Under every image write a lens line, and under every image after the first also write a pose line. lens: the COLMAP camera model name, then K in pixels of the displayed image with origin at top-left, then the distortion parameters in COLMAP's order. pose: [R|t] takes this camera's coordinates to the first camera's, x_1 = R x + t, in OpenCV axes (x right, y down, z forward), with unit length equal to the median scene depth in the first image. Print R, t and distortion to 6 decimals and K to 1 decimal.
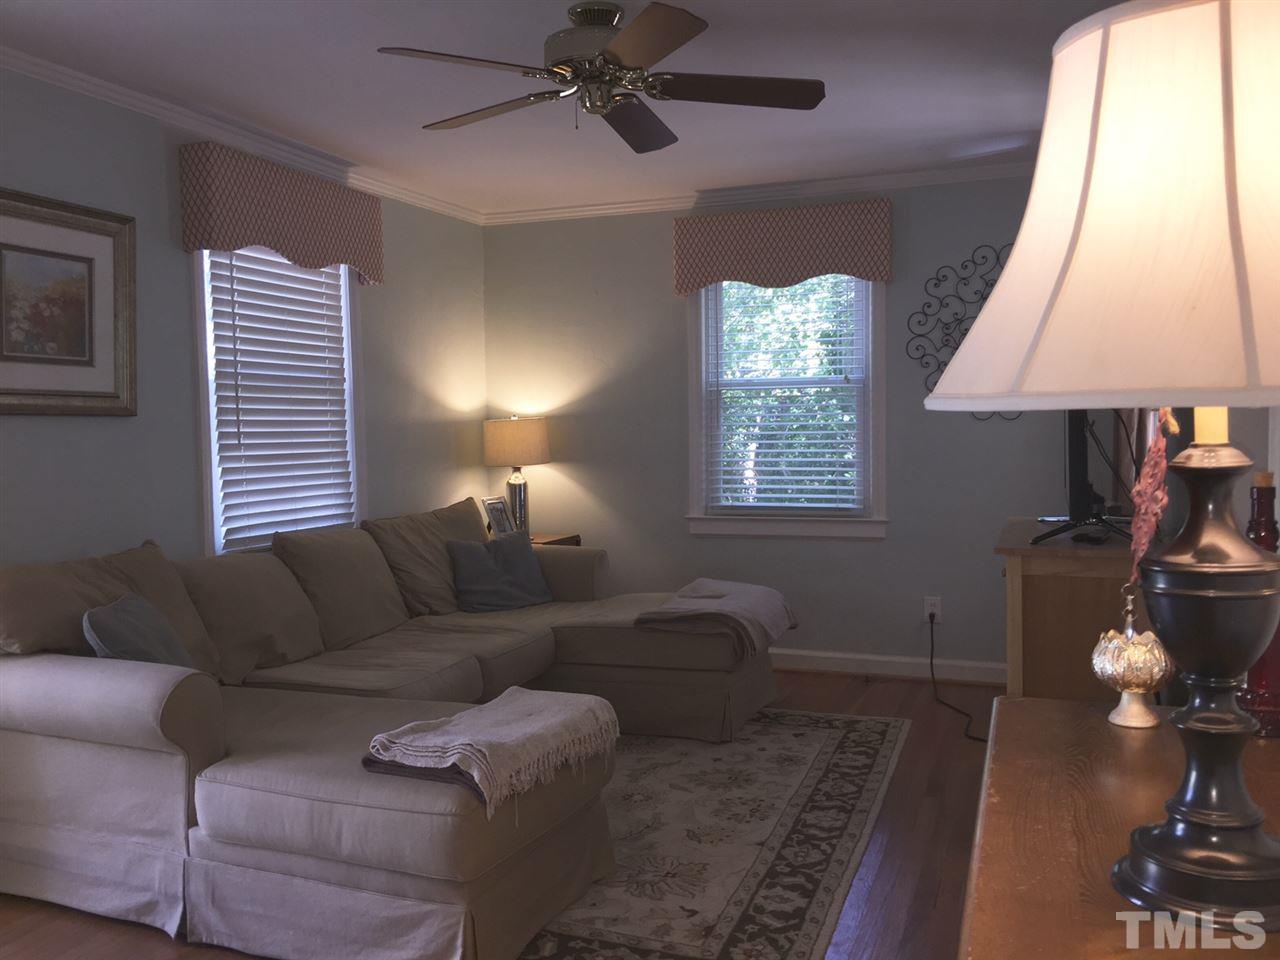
lens RADIAL K [[1073.7, 0, 645.7], [0, 1073.7, 471.9], [0, 0, 1]] dist [0.070633, -0.129327]
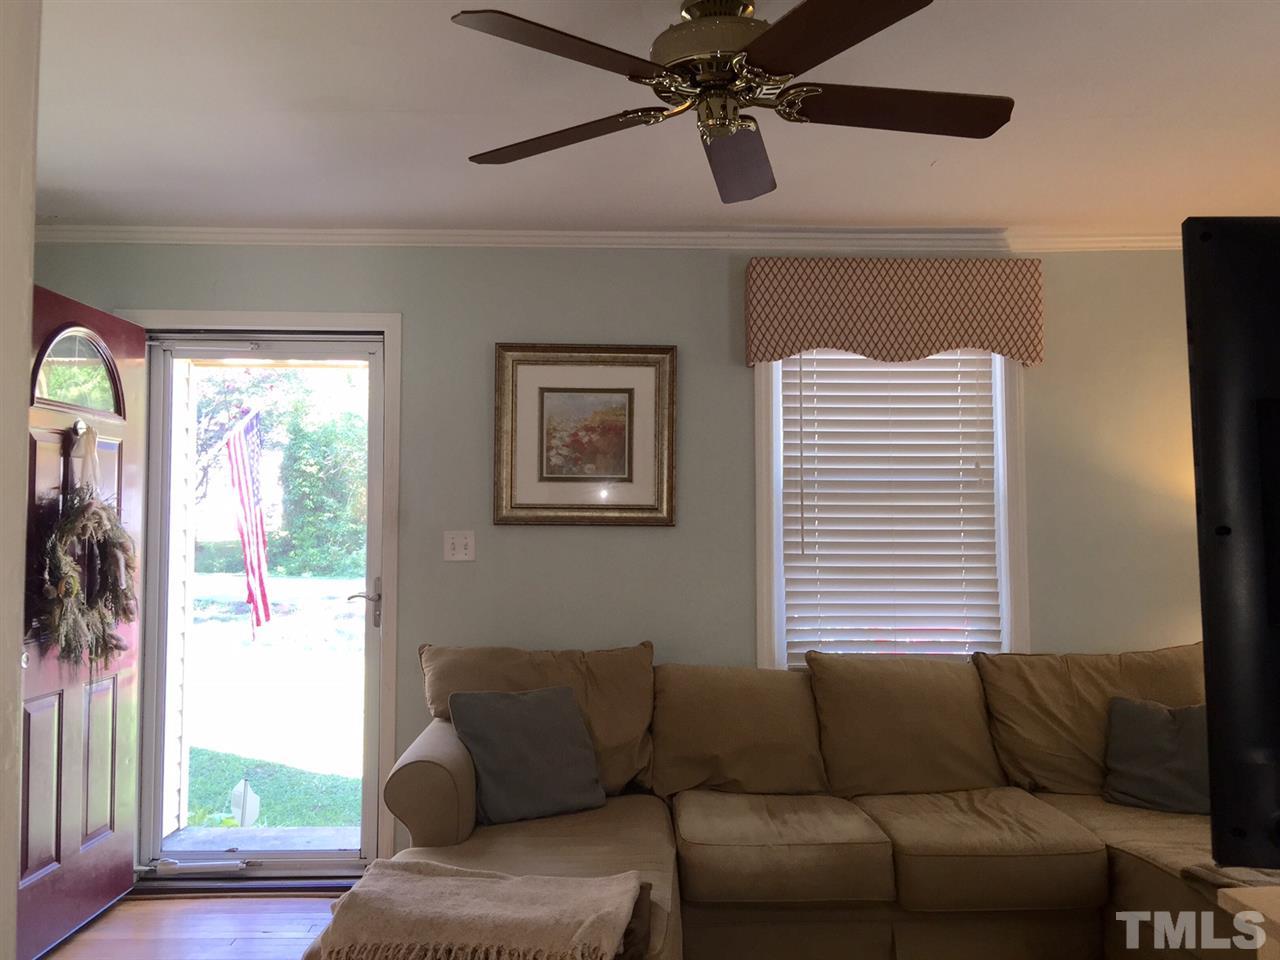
lens RADIAL K [[1073.7, 0, 645.7], [0, 1073.7, 471.9], [0, 0, 1]] dist [0.070633, -0.129327]
pose [[0.378188, -0.039042, -0.924905, 0.520269], [-0.046262, 0.997065, -0.061005, -0.038453], [0.924572, 0.065859, 0.375271, 0.567510]]
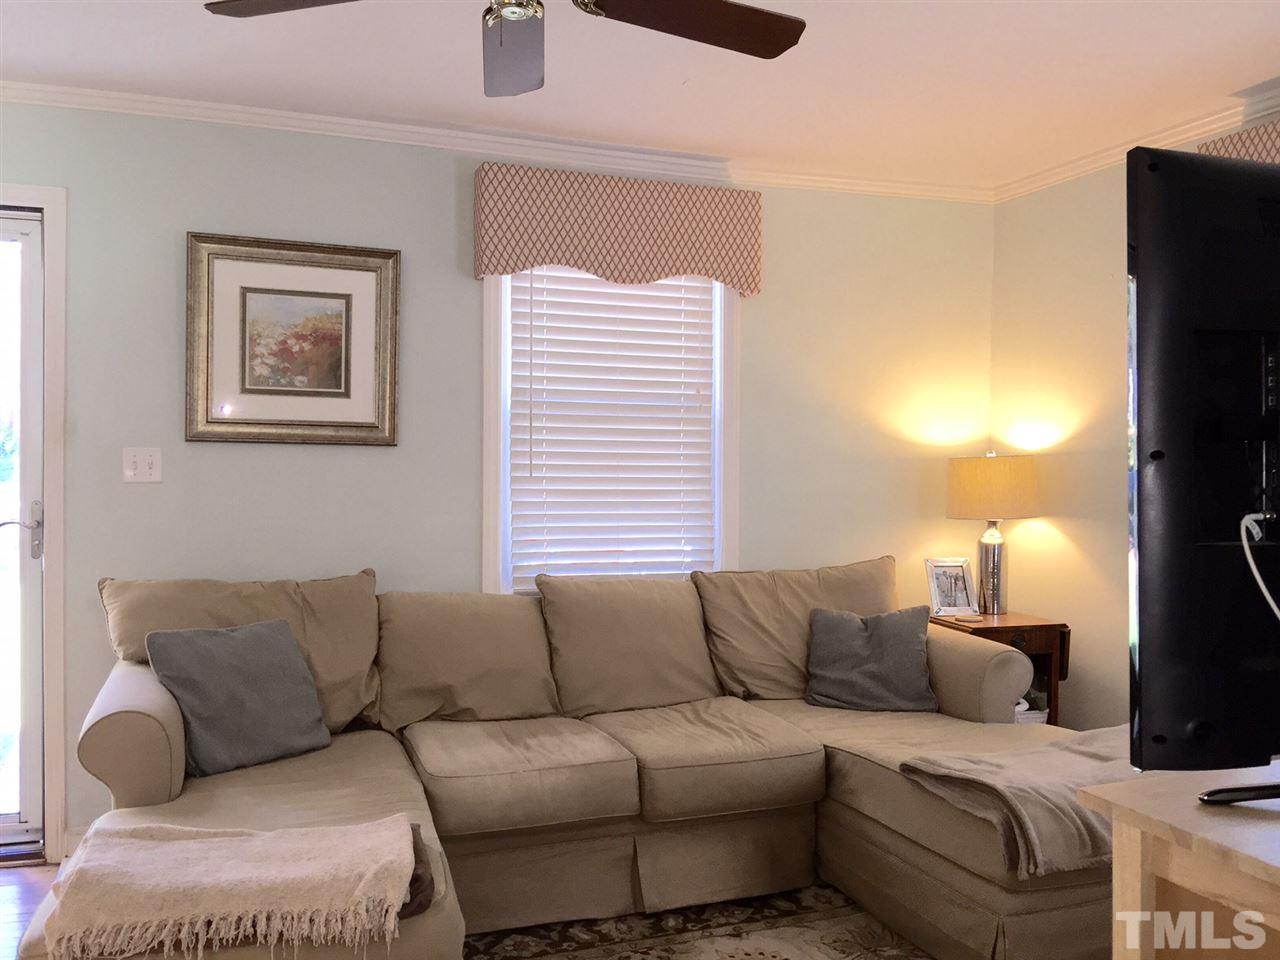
lens RADIAL K [[1073.7, 0, 645.7], [0, 1073.7, 471.9], [0, 0, 1]] dist [0.070633, -0.129327]
pose [[0.654843, 0.030544, -0.755148, 0.448682], [-0.053373, 0.998557, -0.005894, -0.033521], [0.753878, 0.044164, 0.655528, 0.516923]]
